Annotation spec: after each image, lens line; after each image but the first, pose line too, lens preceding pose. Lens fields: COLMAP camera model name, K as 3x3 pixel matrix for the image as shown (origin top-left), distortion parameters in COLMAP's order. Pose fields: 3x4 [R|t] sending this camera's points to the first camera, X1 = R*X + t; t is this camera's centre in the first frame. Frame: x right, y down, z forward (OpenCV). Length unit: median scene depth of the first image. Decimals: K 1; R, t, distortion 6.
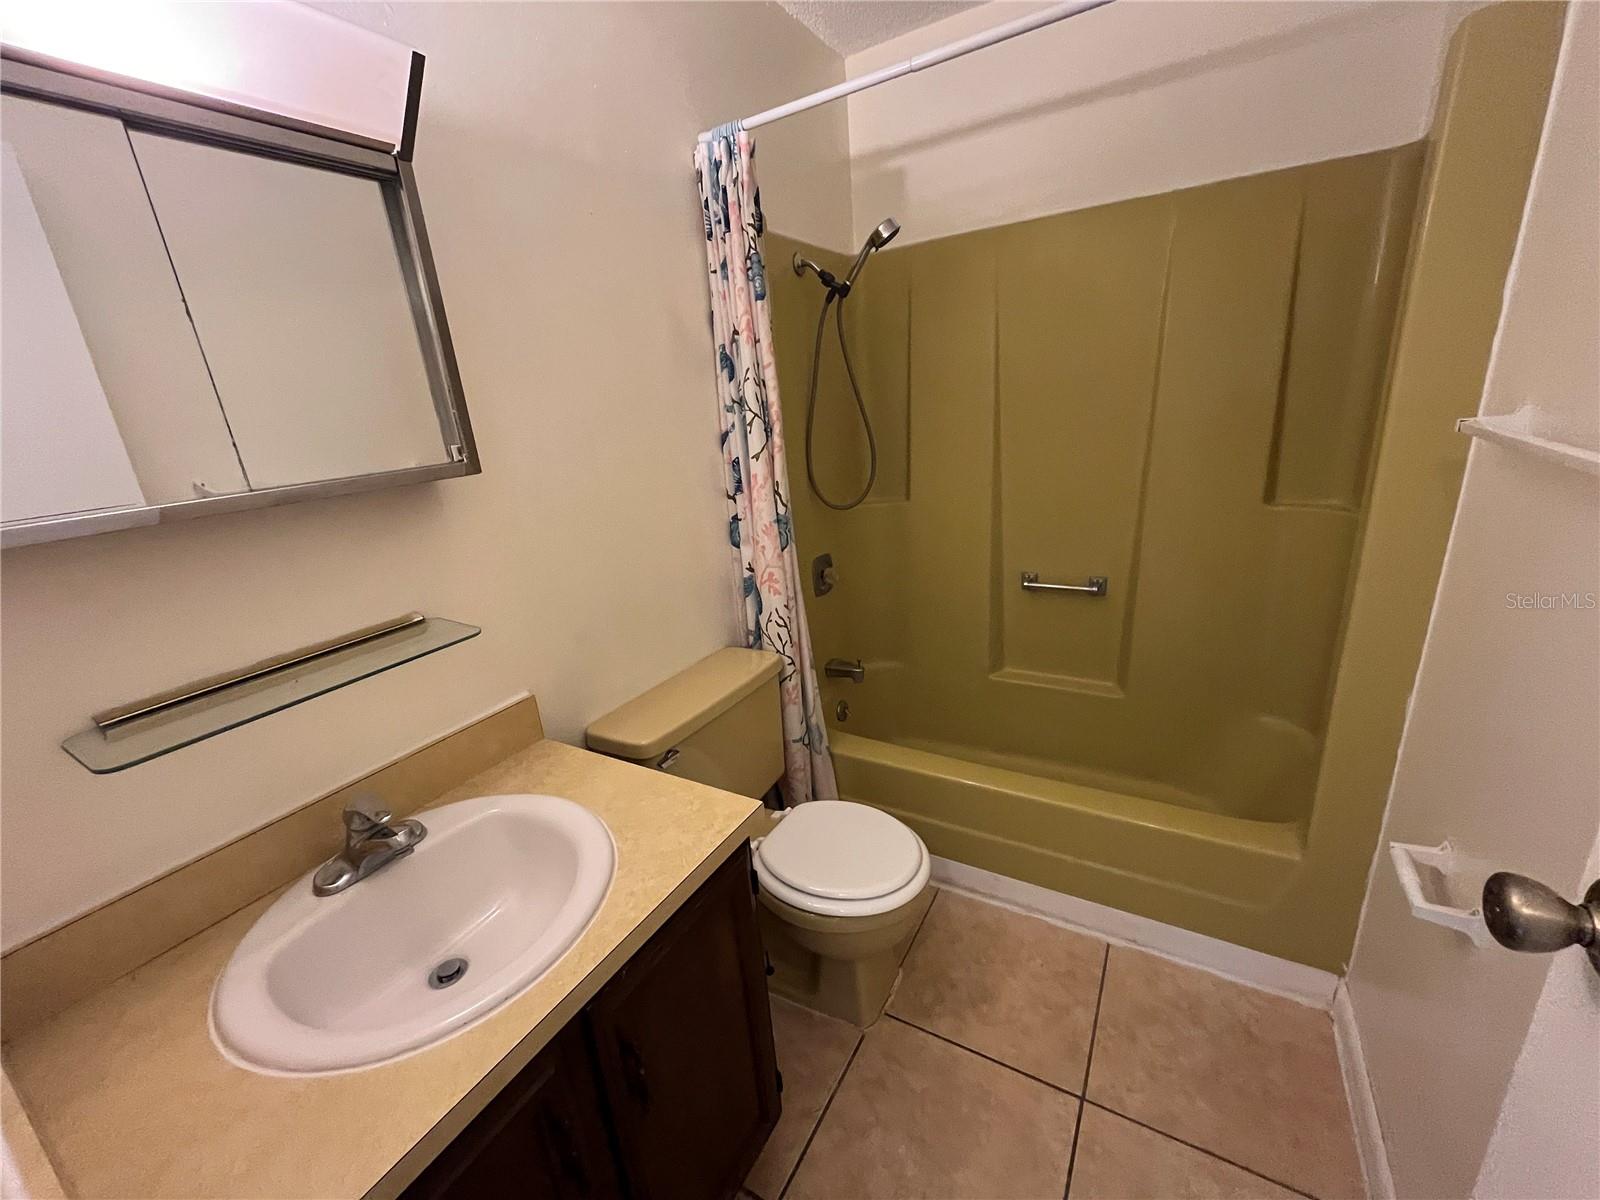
lens RADIAL K [[643.9, 0, 797.2], [0, 643.9, 610.3], [0, 0, 1]] dist [-0.000656, -0.001093]
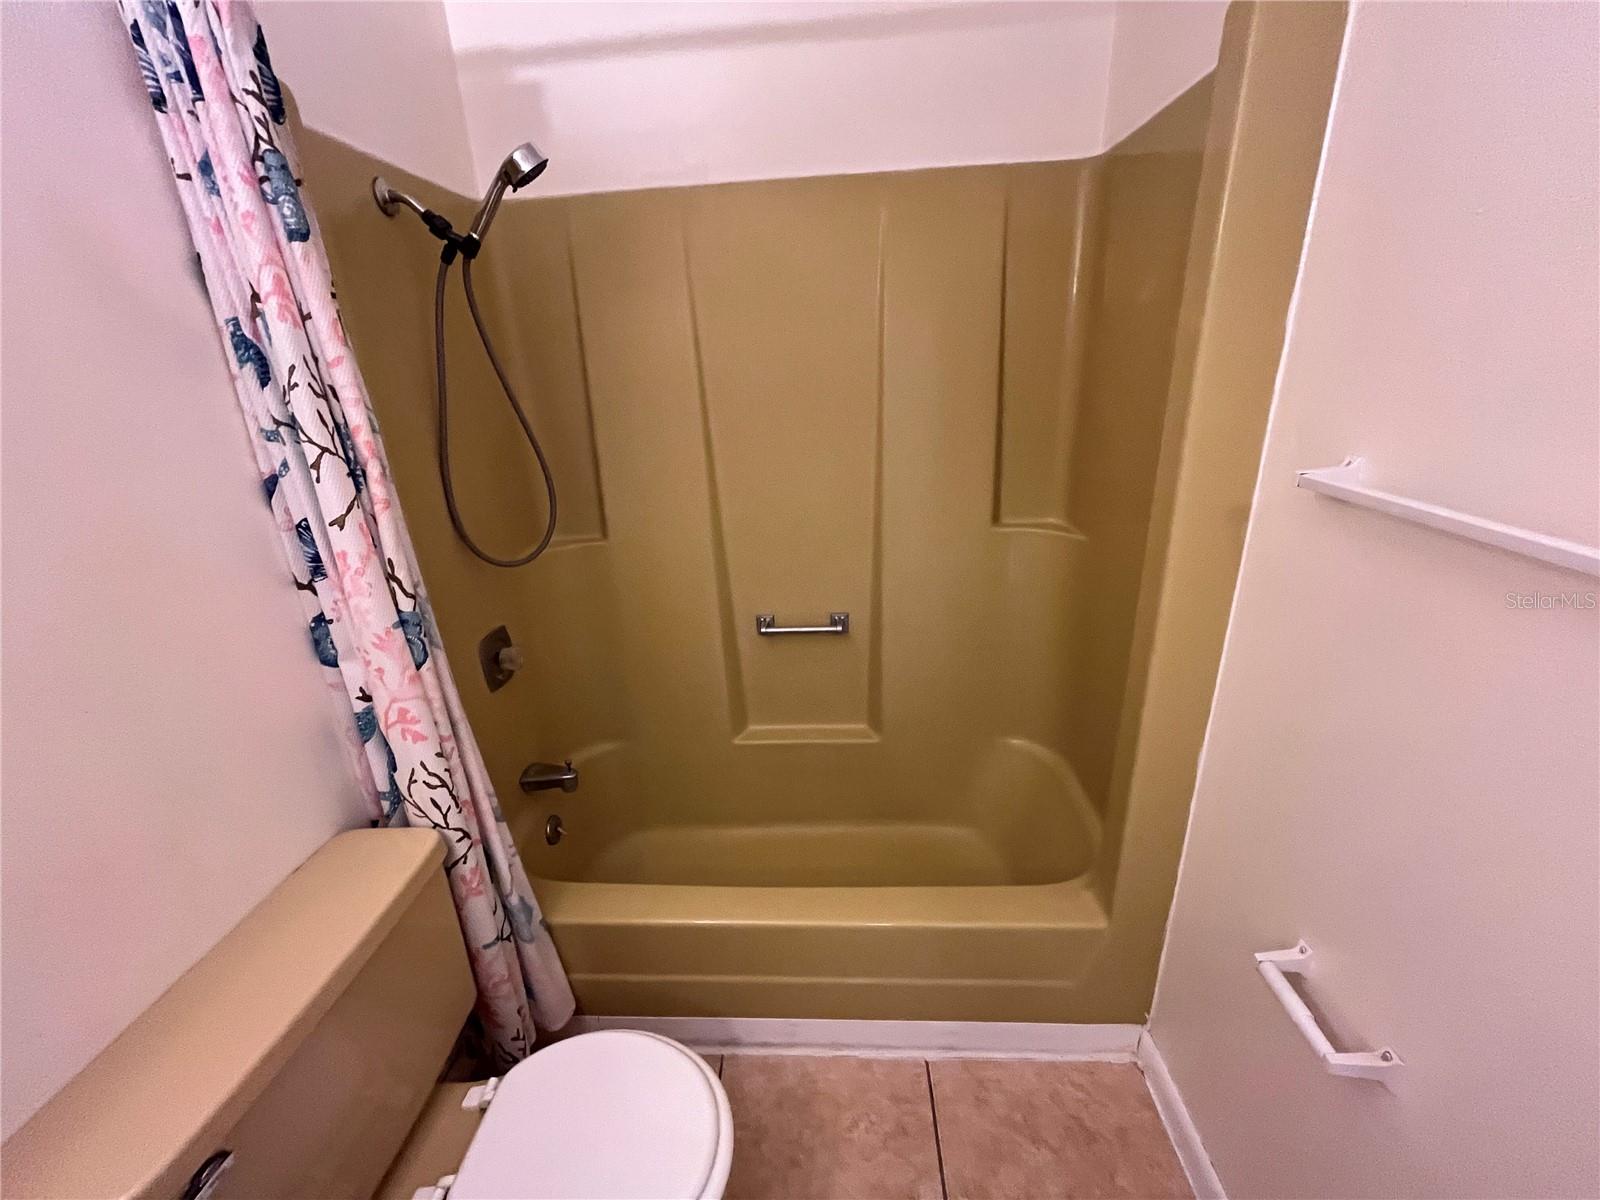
lens RADIAL K [[643.9, 0, 793.9], [0, 643.9, 609.2], [0, 0, 1]] dist [-0.000656, -0.001093]
pose [[0.886888, -0.132180, 0.442671, 0.031159], [0.124615, 0.991125, 0.046283, -0.139219], [-0.444860, 0.014116, 0.895489, 0.315308]]
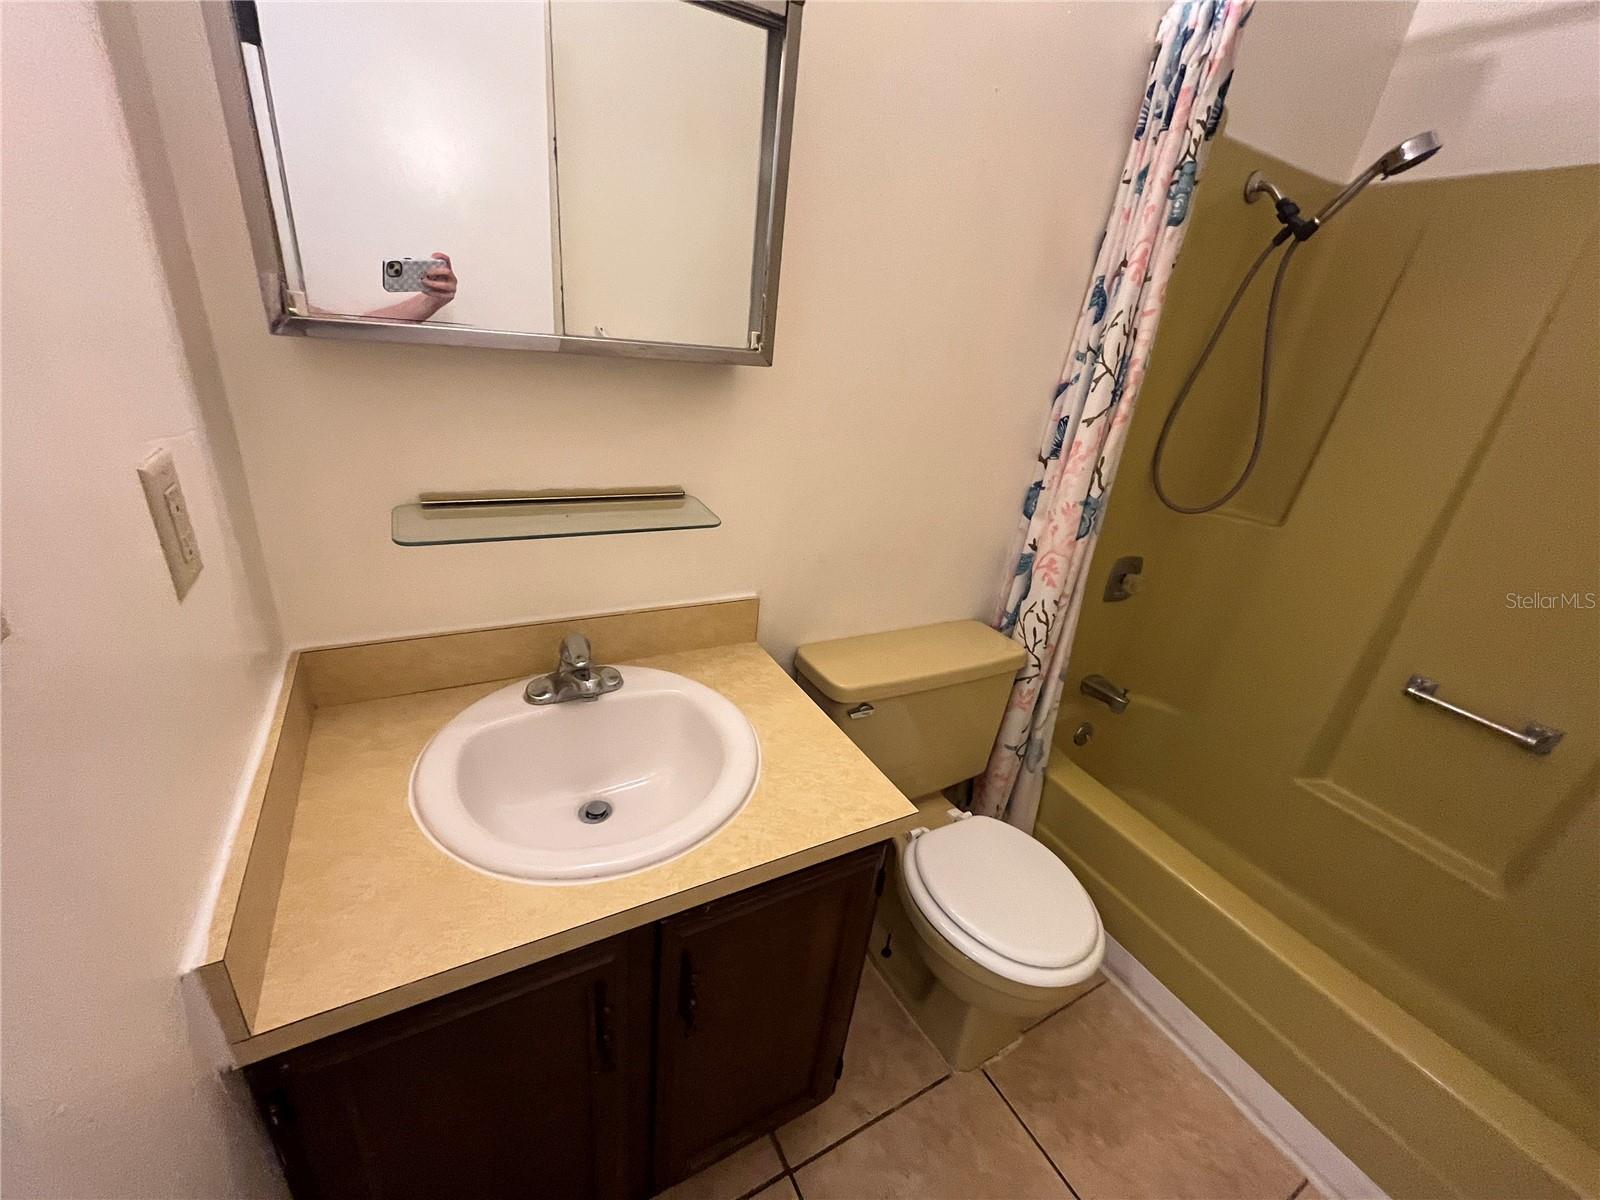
lens RADIAL K [[643.9, 0, 799.9], [0, 643.9, 609.2], [0, 0, 1]] dist [-0.000656, -0.001093]
pose [[0.846284, 0.367127, -0.386033, 0.029875], [-0.325288, 0.929968, 0.171307, -0.035562], [0.421890, -0.019403, 0.906440, 0.091558]]
